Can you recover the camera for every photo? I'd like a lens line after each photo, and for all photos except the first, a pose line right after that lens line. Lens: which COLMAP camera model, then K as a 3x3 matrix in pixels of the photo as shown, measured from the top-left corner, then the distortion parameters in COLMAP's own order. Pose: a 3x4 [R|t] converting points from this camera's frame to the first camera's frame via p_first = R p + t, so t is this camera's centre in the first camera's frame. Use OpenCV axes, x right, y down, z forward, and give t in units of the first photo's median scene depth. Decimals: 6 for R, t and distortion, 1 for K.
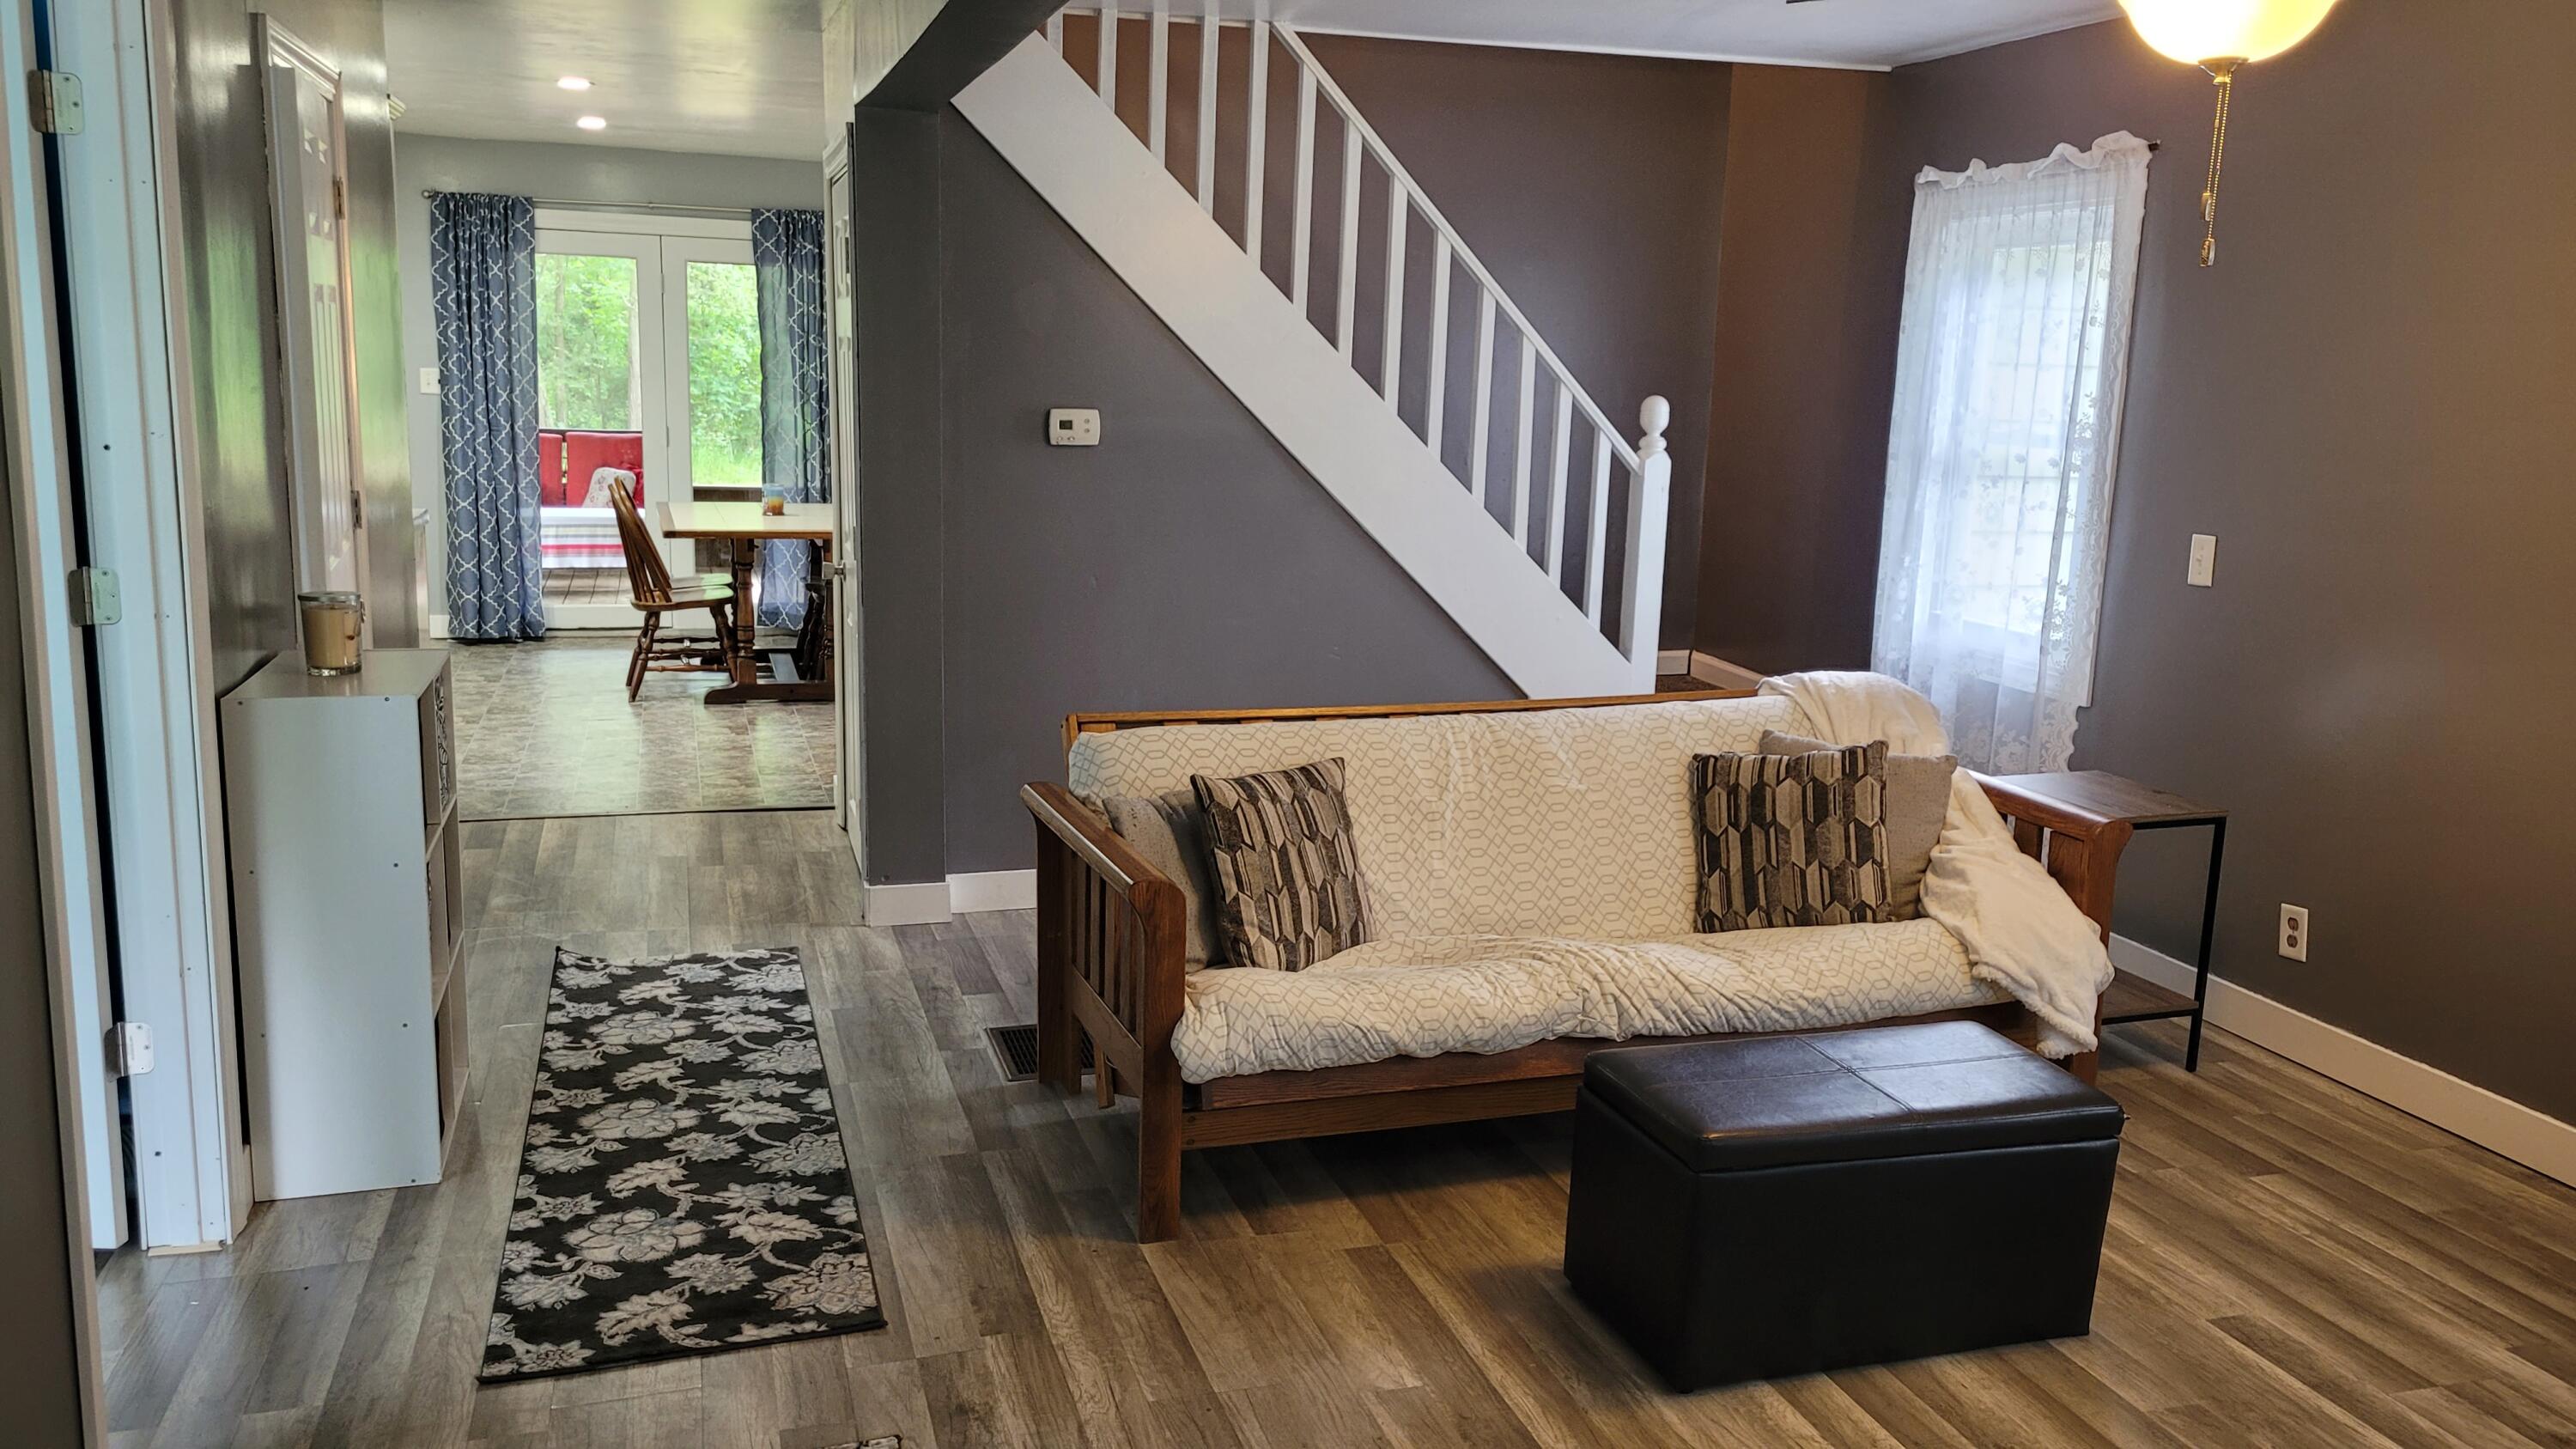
lens RADIAL K [[1919.6, 0, 1306.9], [0, 1919.6, 703.3], [0, 0, 1]] dist [0.063549, -0.050177]
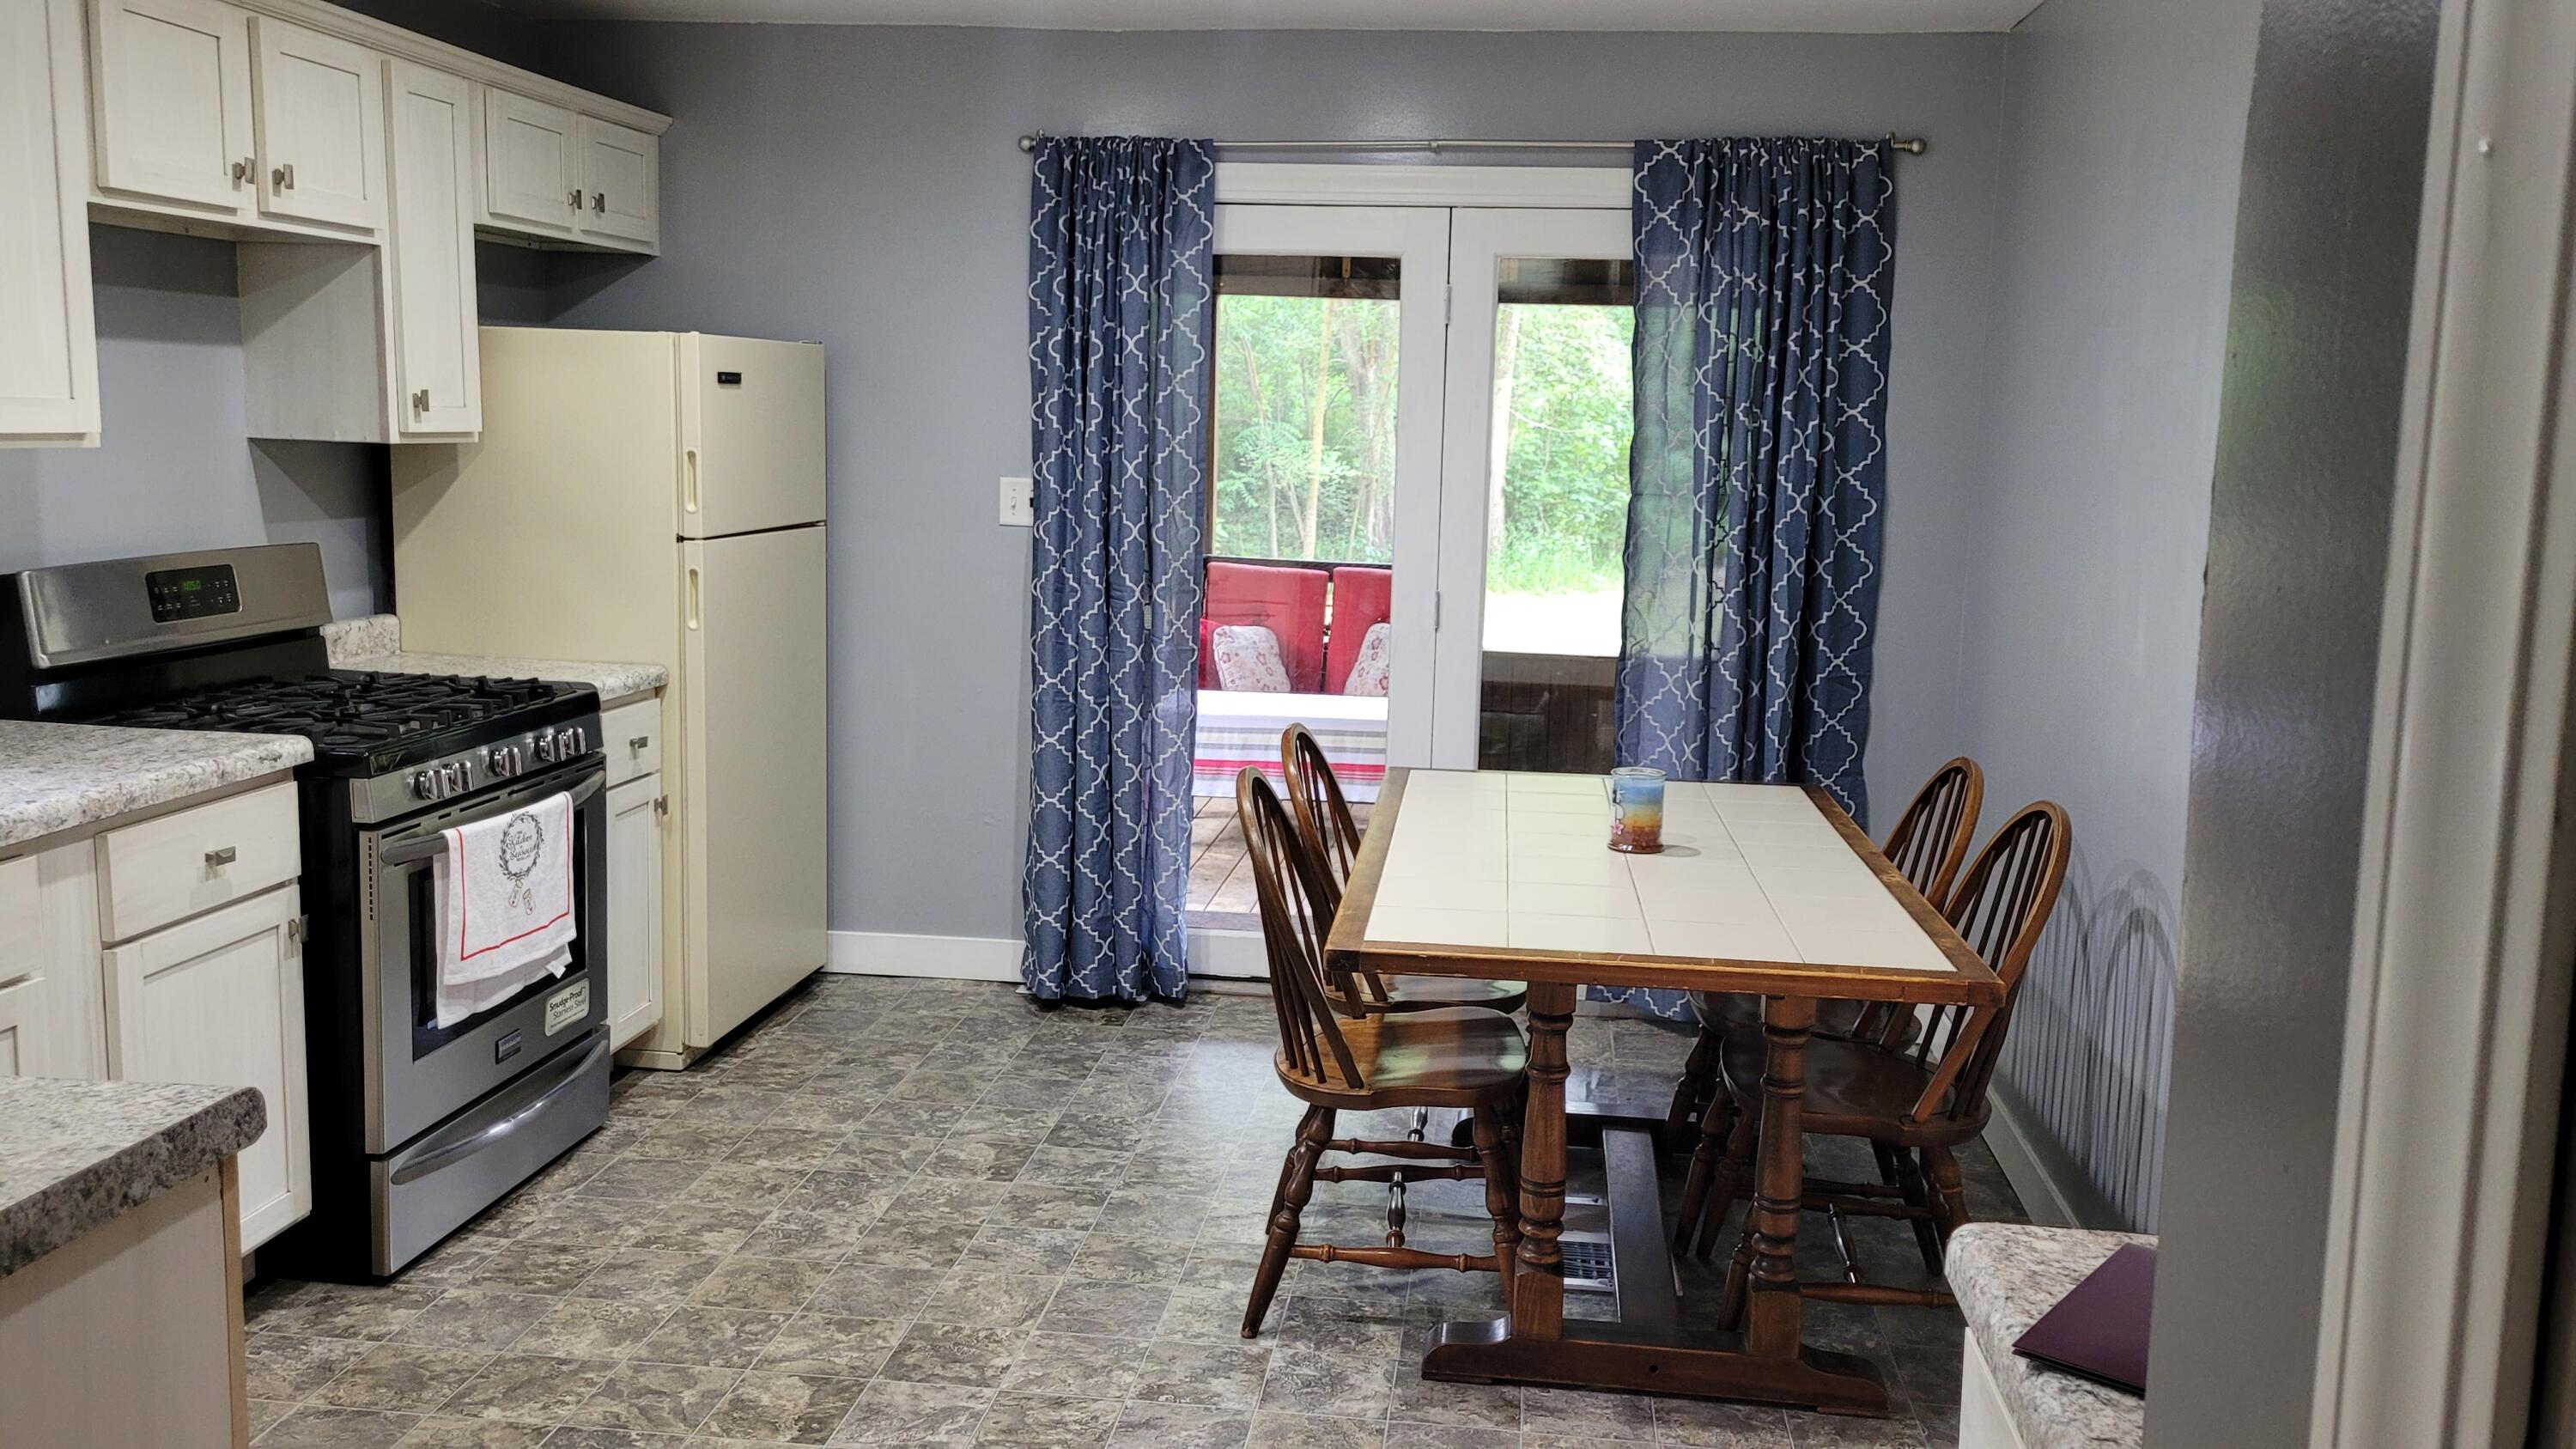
lens RADIAL K [[1919.6, 0, 1306.9], [0, 1919.6, 703.3], [0, 0, 1]] dist [0.063549, -0.050177]
pose [[0.906265, 0.052095, -0.419488, -0.159894], [-0.071328, 0.996993, -0.030285, -0.101524], [0.416649, 0.057368, 0.907255, 0.564627]]
